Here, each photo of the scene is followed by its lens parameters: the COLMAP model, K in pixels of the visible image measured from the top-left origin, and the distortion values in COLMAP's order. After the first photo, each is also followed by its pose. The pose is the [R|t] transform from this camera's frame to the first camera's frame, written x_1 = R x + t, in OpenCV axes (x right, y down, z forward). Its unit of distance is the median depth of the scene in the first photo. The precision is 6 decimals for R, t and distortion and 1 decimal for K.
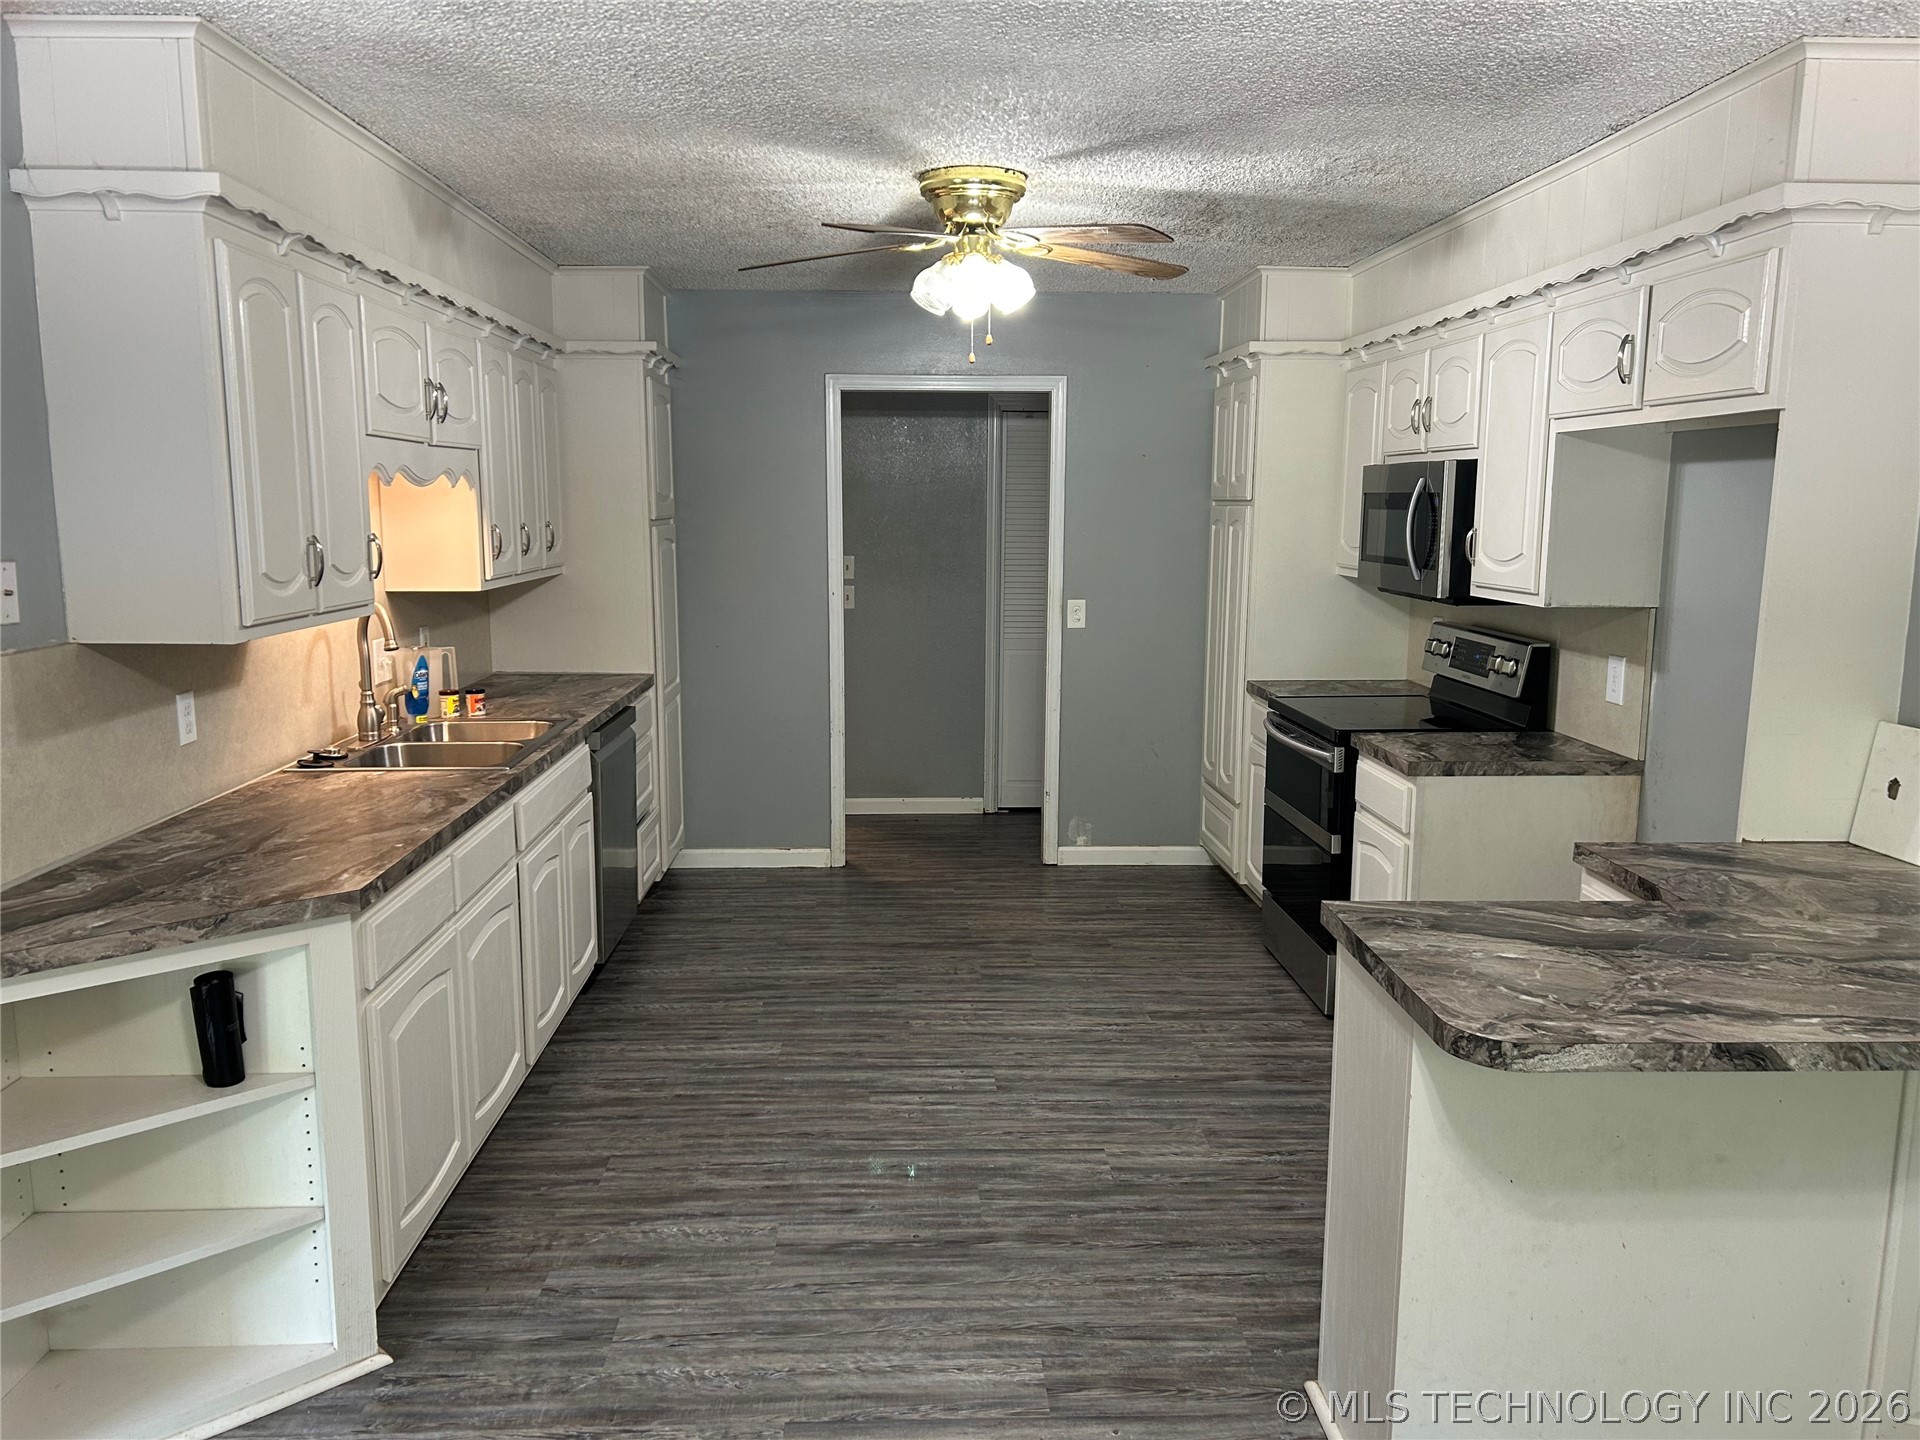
lens RADIAL K [[1446.5, 0, 946.6], [0, 1446.5, 730.0], [0, 0, 1]] dist [0.061484, -0.060529]
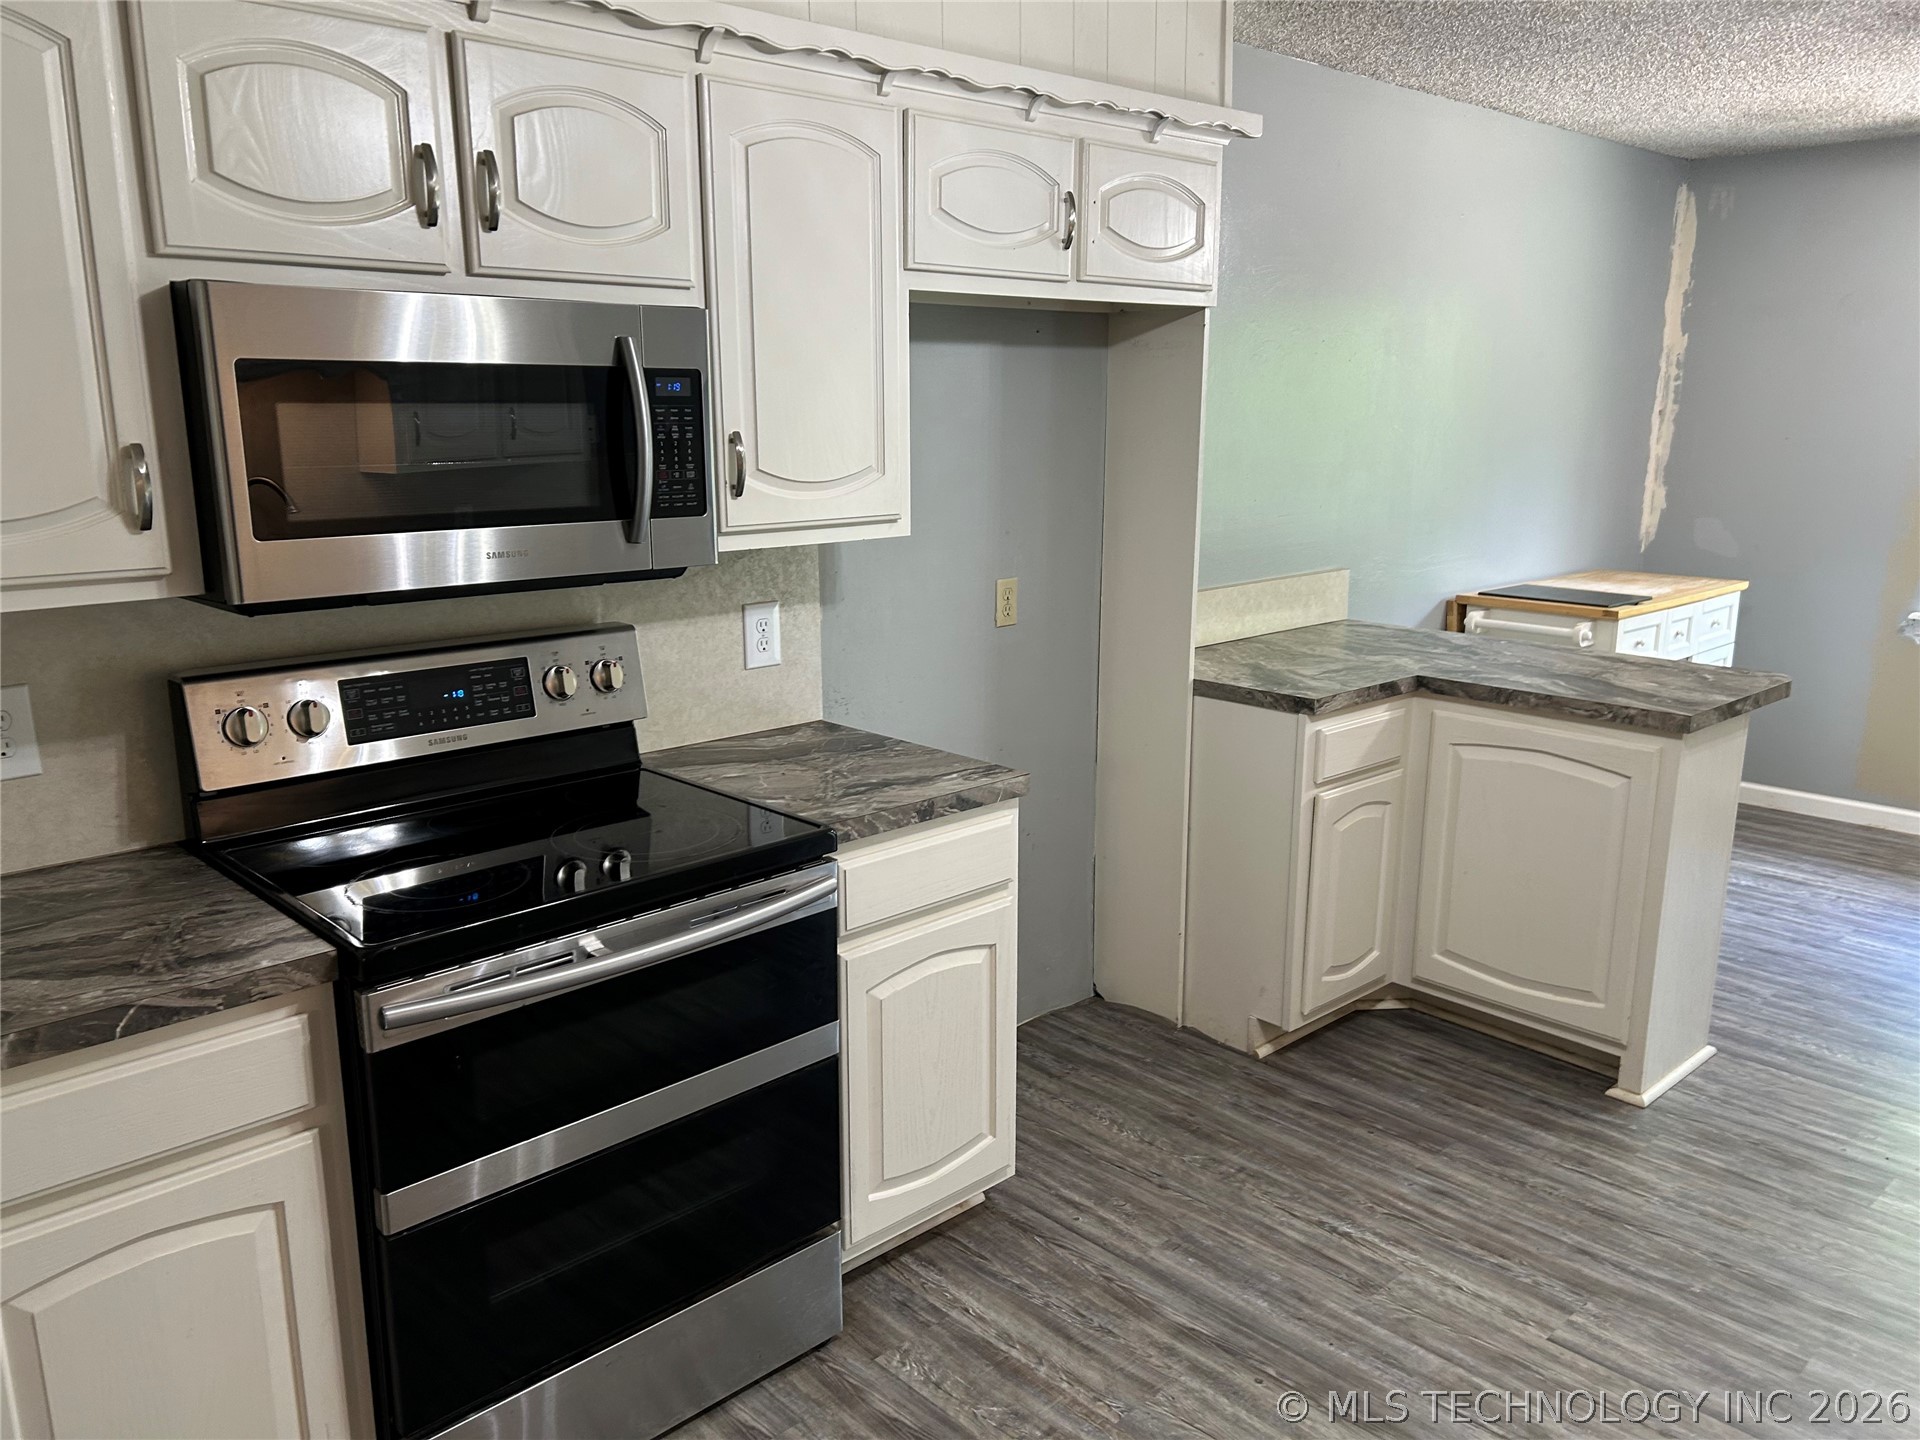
lens RADIAL K [[1451.7, 0, 960.0], [0, 1451.7, 727.9], [0, 0, 1]] dist [0.069745, -0.070579]
pose [[-0.663073, -0.169497, 0.729112, -0.175059], [0.115676, 0.939125, 0.323517, -0.252285], [-0.739563, 0.298856, -0.603102, 1.616030]]
